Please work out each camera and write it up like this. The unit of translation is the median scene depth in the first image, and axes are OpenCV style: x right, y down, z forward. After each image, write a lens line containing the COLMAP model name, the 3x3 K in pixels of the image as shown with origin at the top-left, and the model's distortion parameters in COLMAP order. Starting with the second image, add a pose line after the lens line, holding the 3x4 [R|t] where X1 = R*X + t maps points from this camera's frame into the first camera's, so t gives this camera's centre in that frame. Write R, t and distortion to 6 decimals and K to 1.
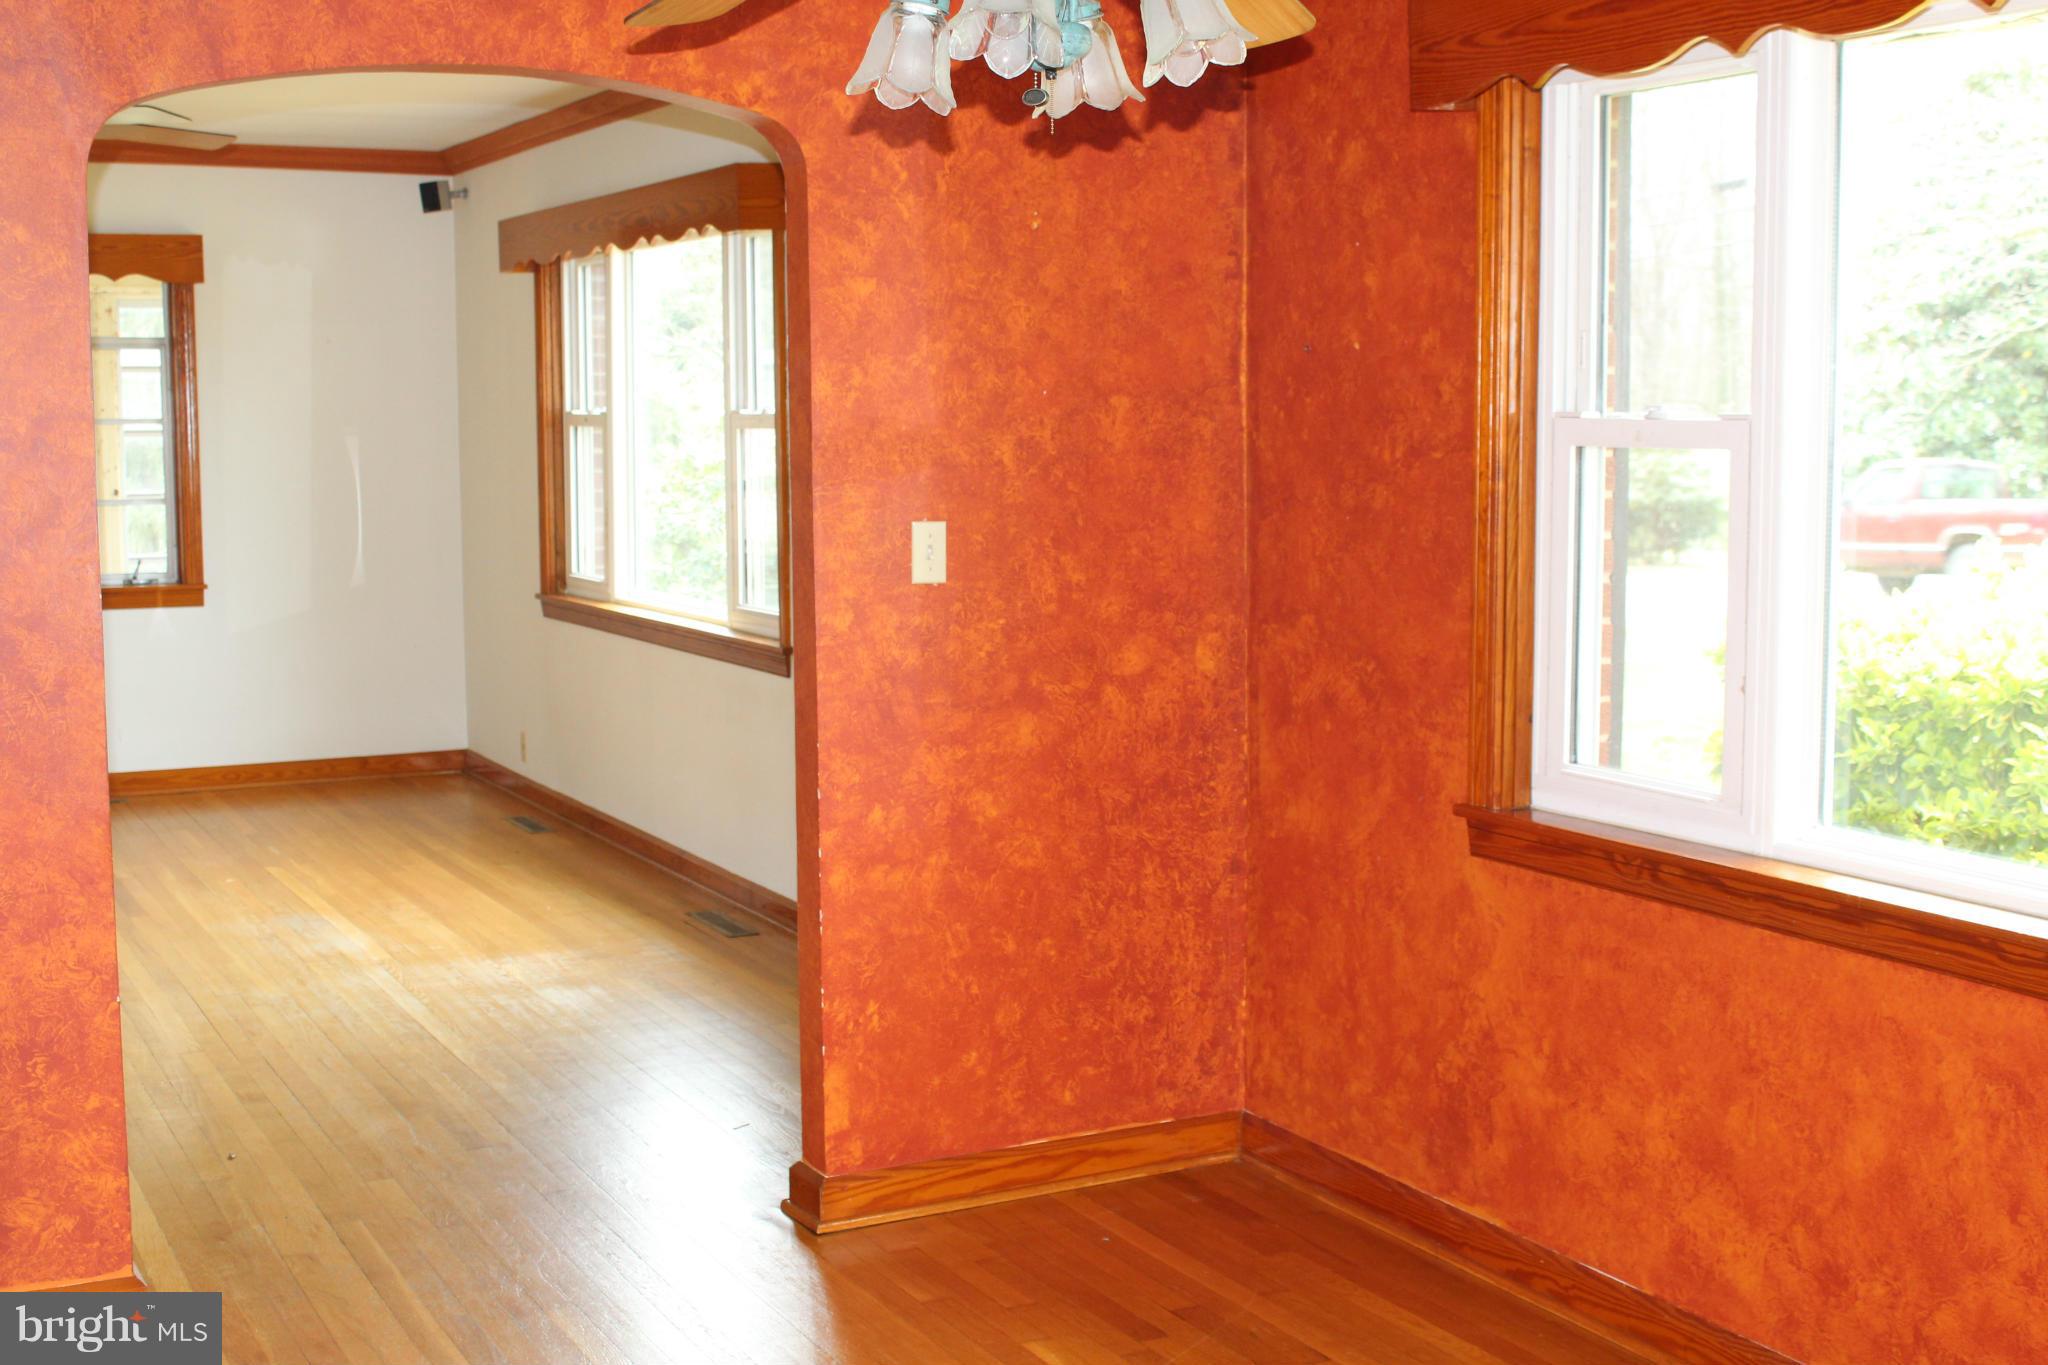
lens RADIAL K [[2642.1, 0, 1024.0], [0, 2642.1, 682.5], [0, 0, 1]] dist [-0.069899, 0.086165]
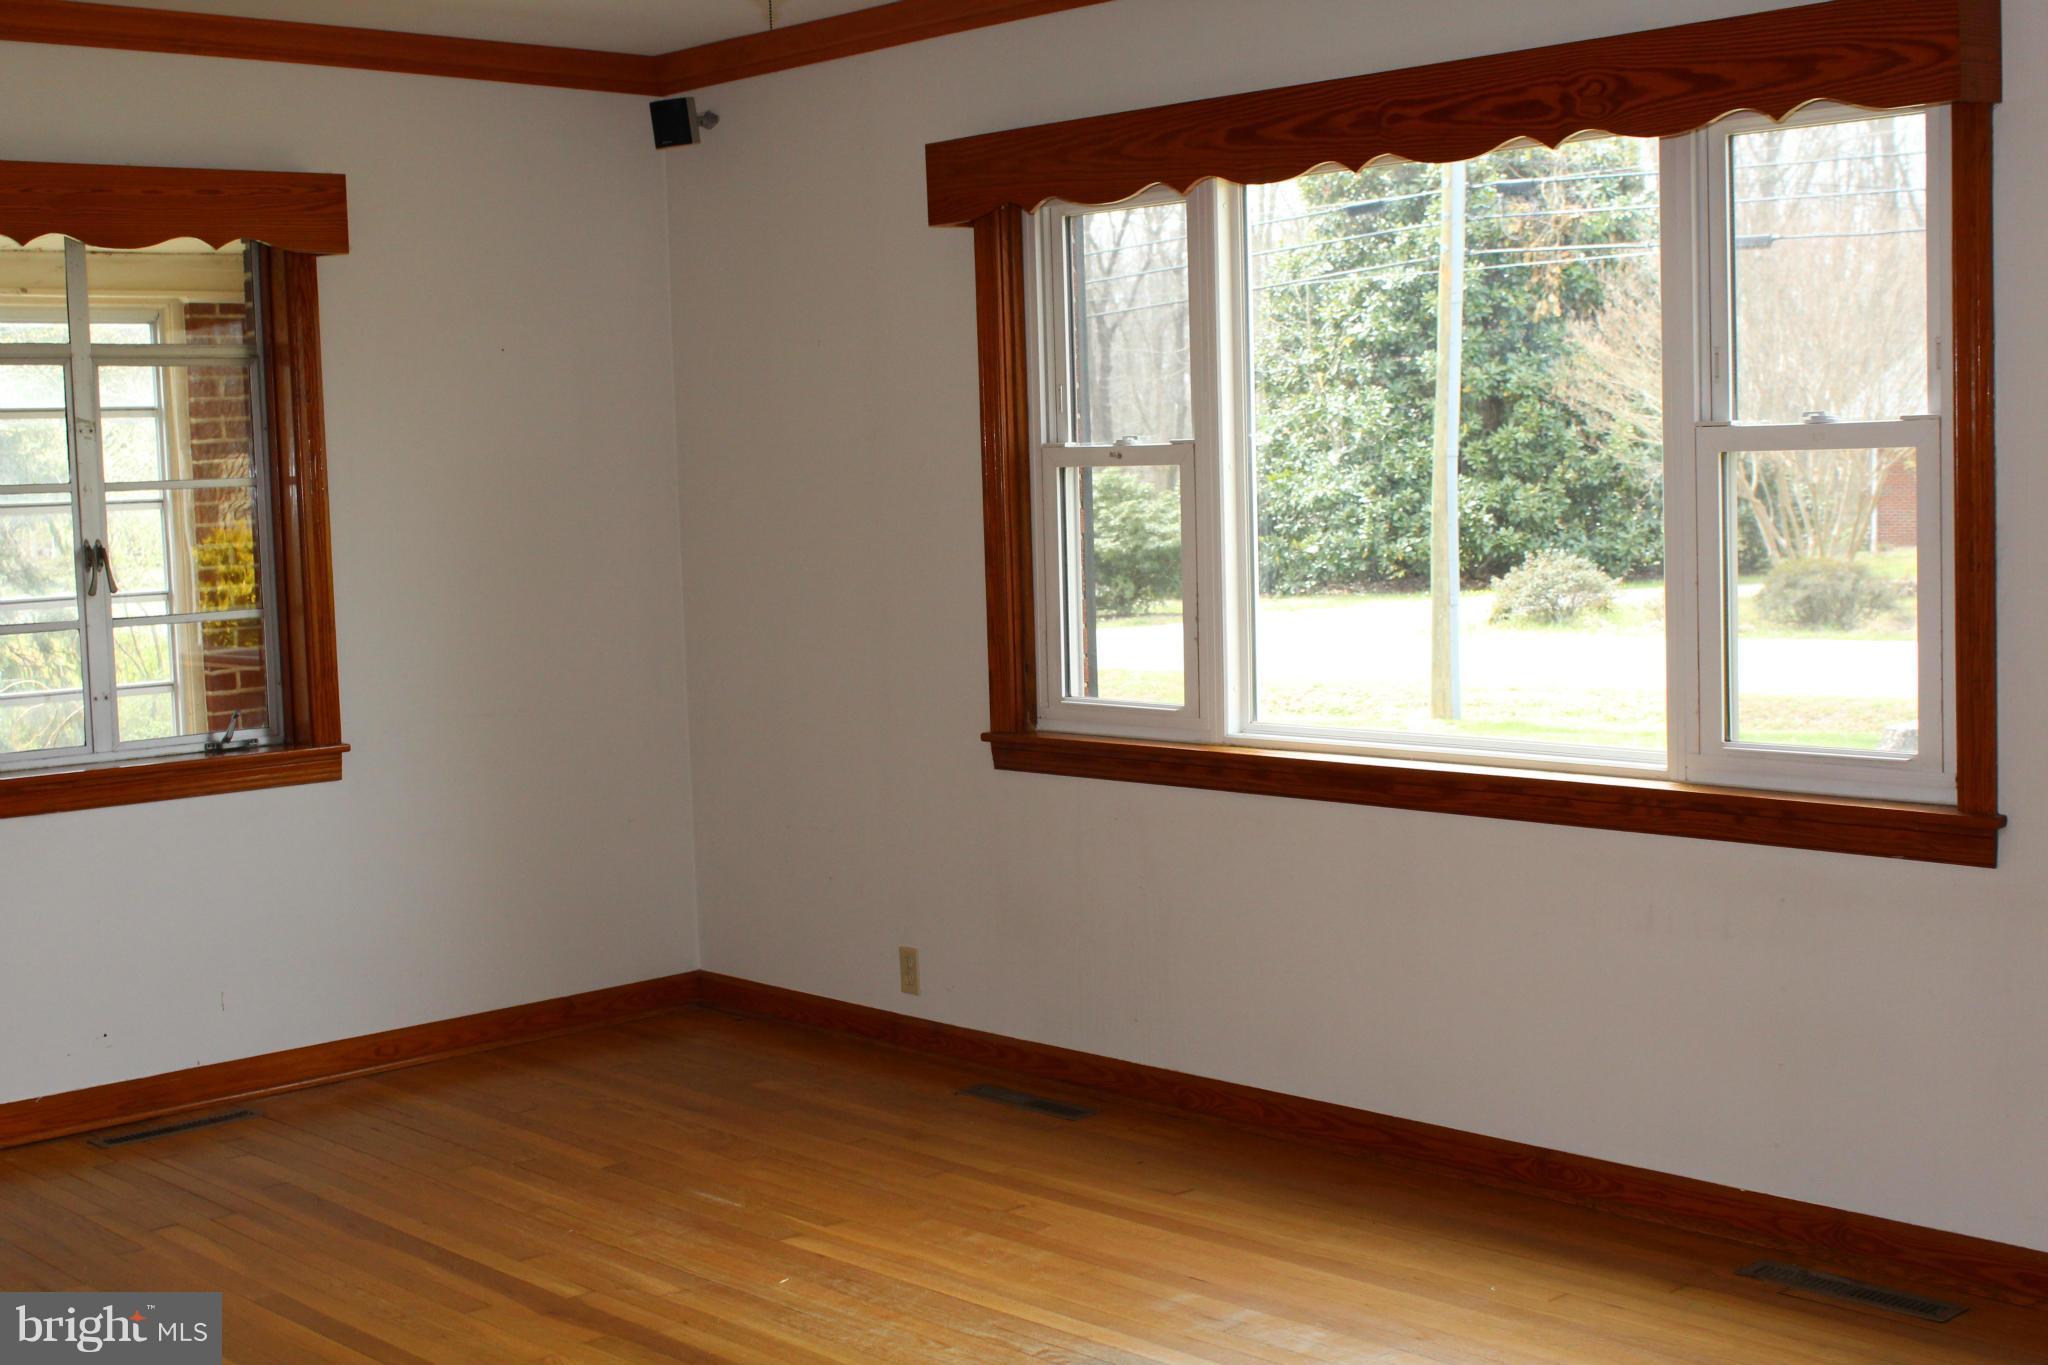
lens RADIAL K [[2642.1, 0, 1024.0], [0, 2642.1, 682.5], [0, 0, 1]] dist [-0.069899, 0.086165]
pose [[0.953588, -0.049393, 0.297036, -0.342250], [0.056270, 0.998308, -0.014642, -0.033785], [-0.295811, 0.030677, 0.954754, 0.363753]]
